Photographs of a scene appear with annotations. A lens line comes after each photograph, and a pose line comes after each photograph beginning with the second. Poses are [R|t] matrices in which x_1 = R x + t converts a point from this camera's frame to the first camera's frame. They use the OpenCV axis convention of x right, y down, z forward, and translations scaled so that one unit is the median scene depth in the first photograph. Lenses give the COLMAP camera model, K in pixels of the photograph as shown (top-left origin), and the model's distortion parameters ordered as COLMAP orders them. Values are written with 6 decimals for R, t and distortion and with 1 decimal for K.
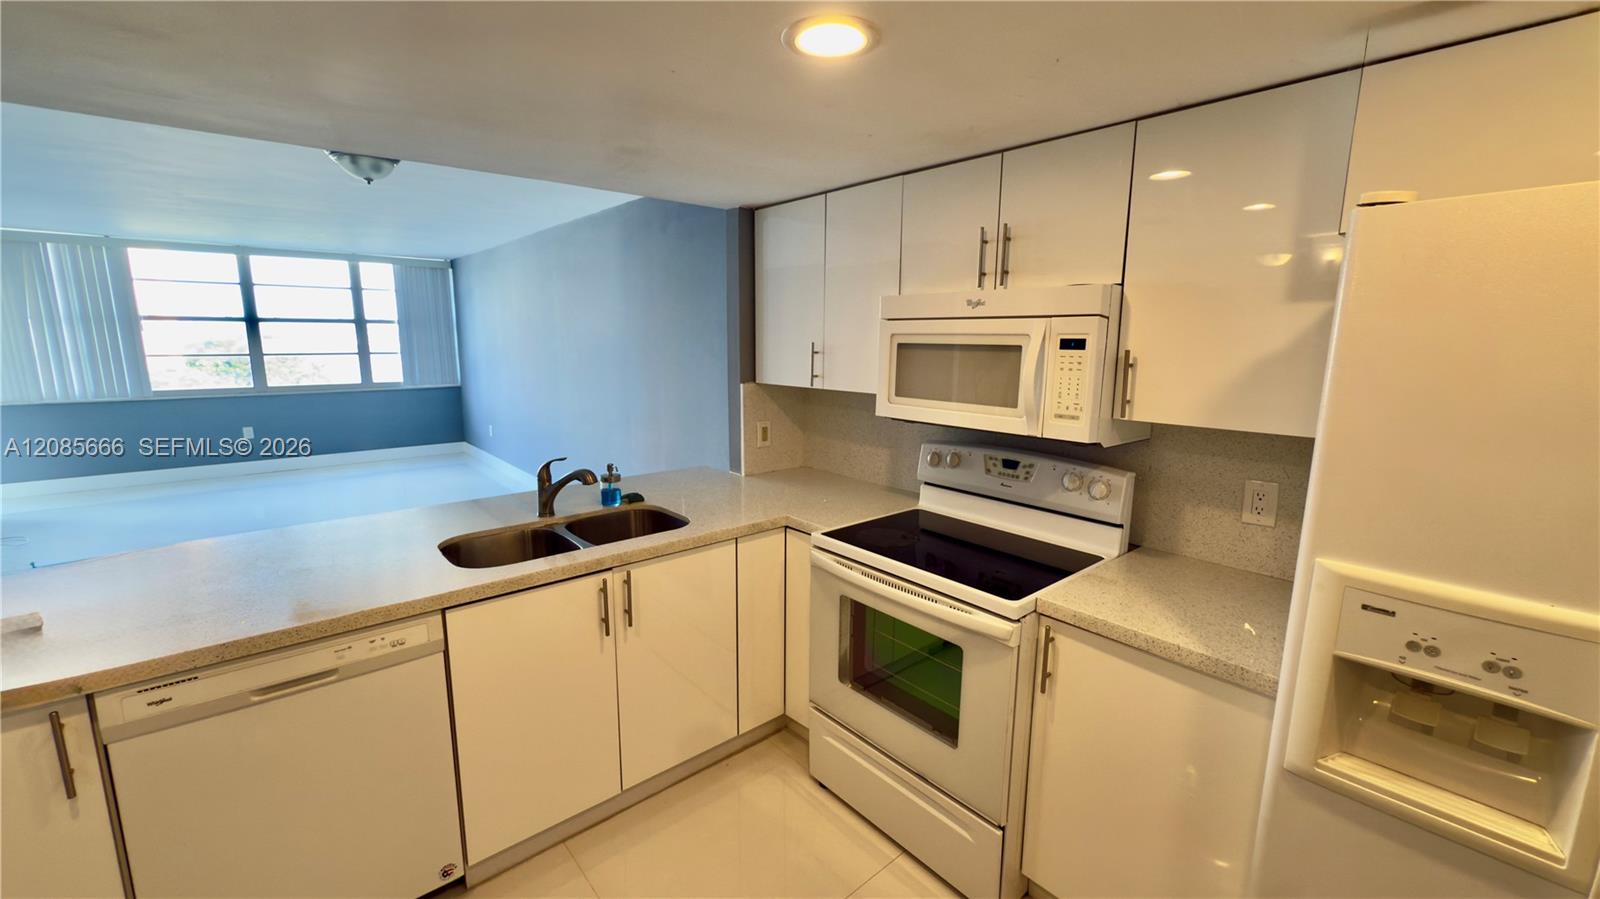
lens RADIAL K [[639.2, 0, 795.1], [0, 639.2, 449.7], [0, 0, 1]] dist [-0.001110, 0.000641]
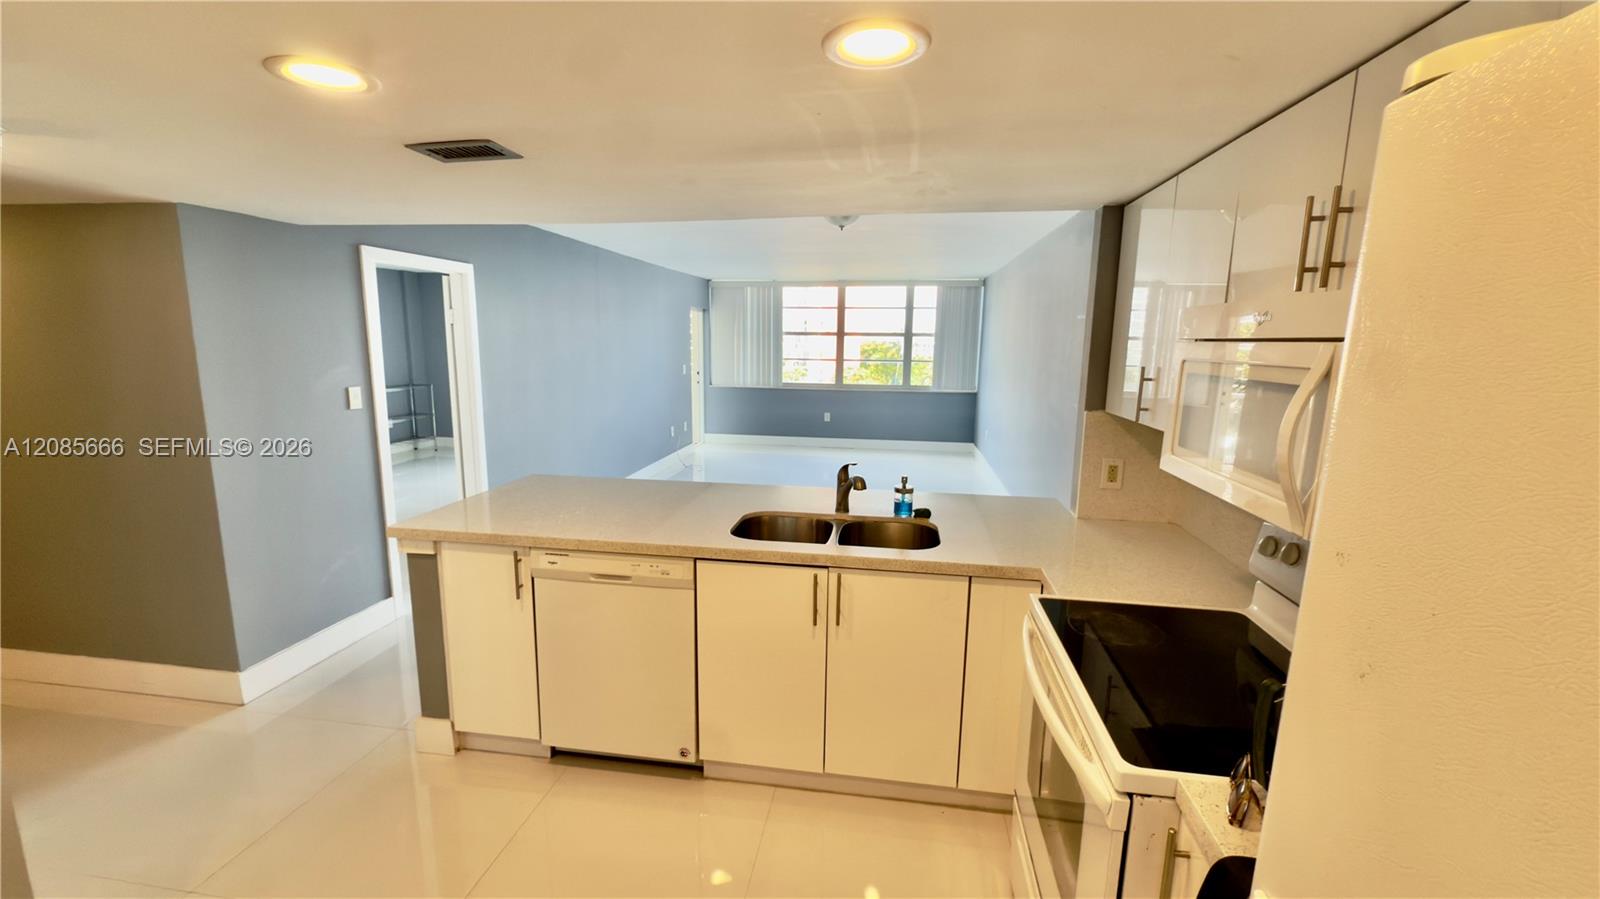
lens RADIAL K [[639.2, 0, 798.1], [0, 639.2, 449.9], [0, 0, 1]] dist [-0.001110, 0.000641]
pose [[0.648119, 0.130063, -0.750350, 0.415917], [-0.140536, 0.988812, 0.050008, -0.053060], [0.748459, 0.073040, 0.659146, 0.195751]]
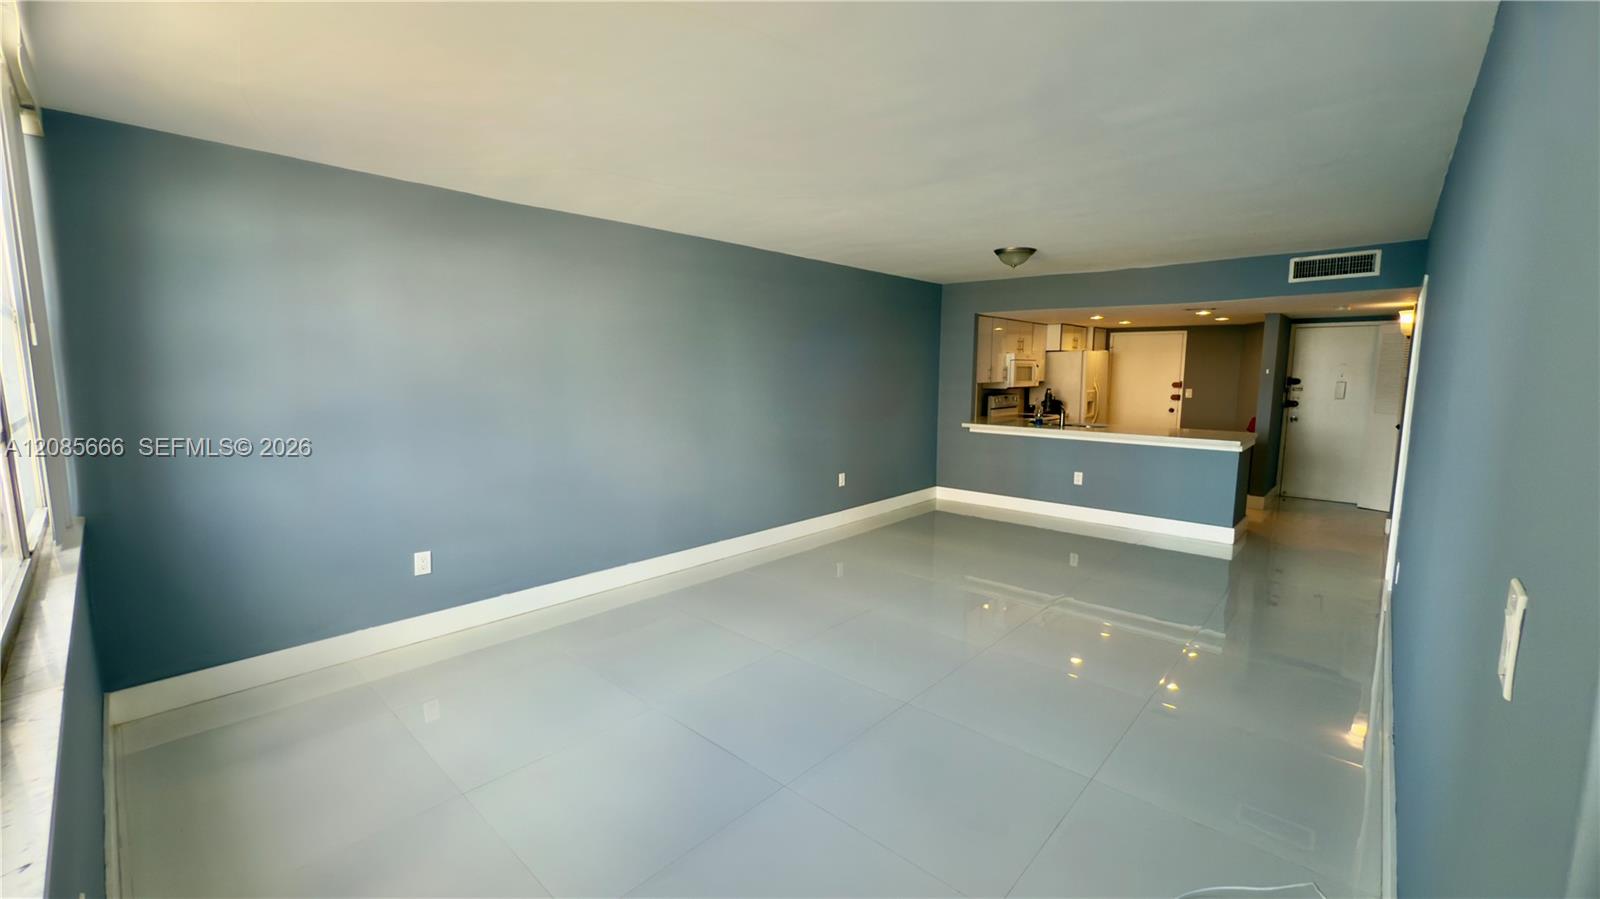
lens RADIAL K [[639.2, 0, 794.6], [0, 639.2, 448.5], [0, 0, 1]] dist [-0.001110, 0.000641]
pose [[-0.116084, -0.129477, 0.984764, -3.233570], [0.171831, 0.973899, 0.148304, -0.453370], [-0.978263, 0.186429, -0.090806, 2.568035]]
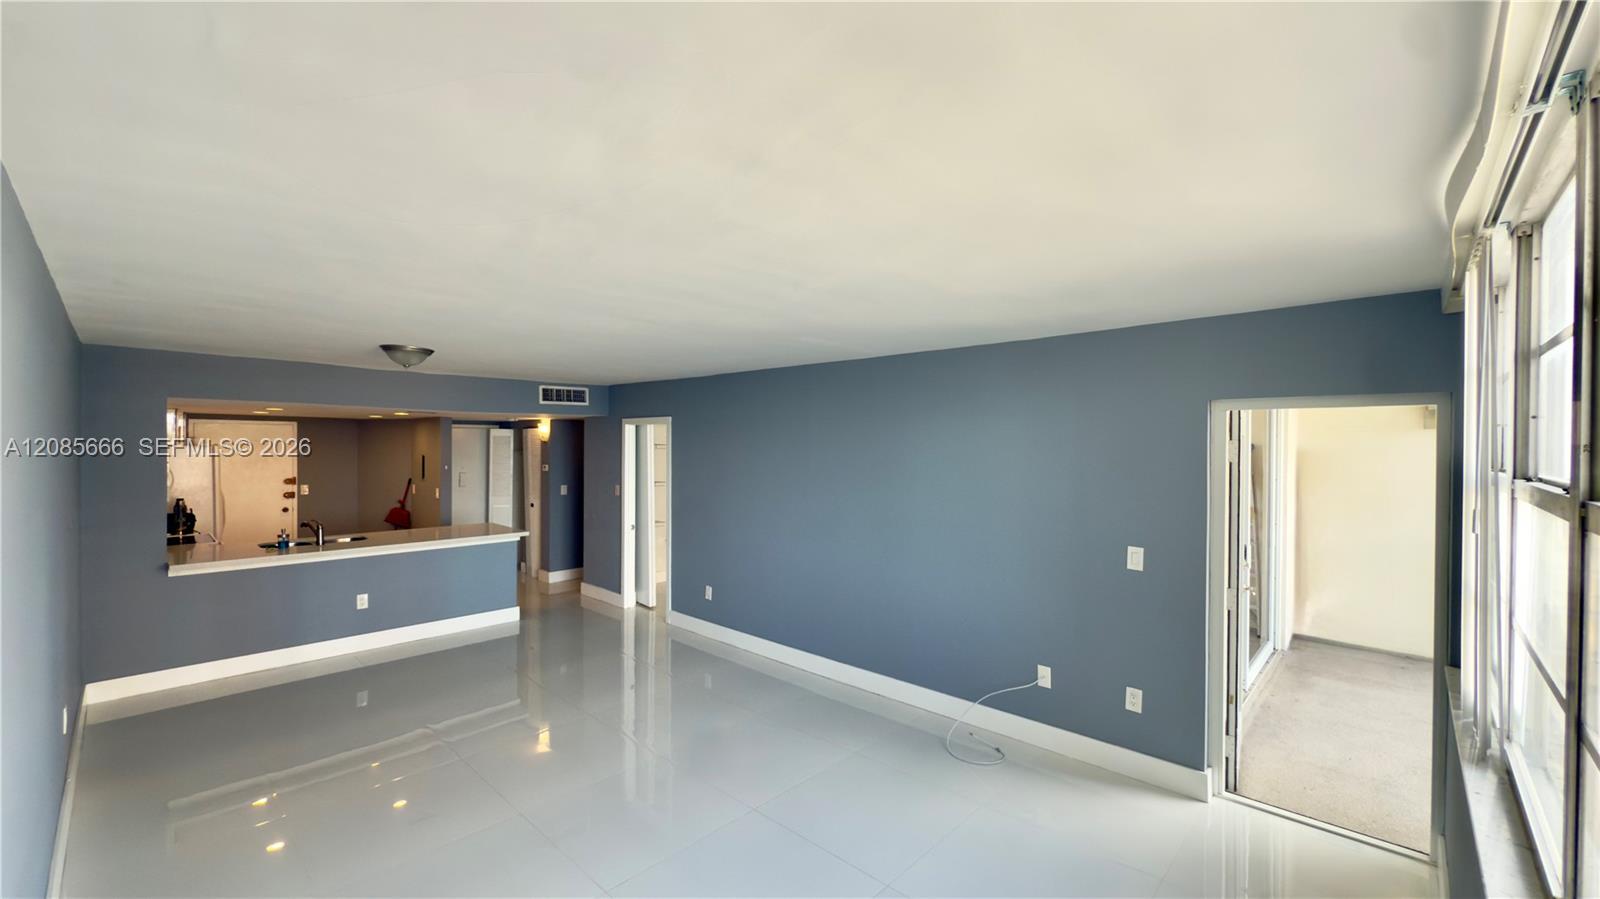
lens RADIAL K [[639.2, 0, 811.7], [0, 639.2, 444.7], [0, 0, 1]] dist [-0.001110, 0.000641]
pose [[-0.993620, -0.010332, -0.112310, -2.008633], [-0.030383, 0.983502, 0.178330, -0.770937], [0.108614, 0.180604, -0.977540, 3.588800]]
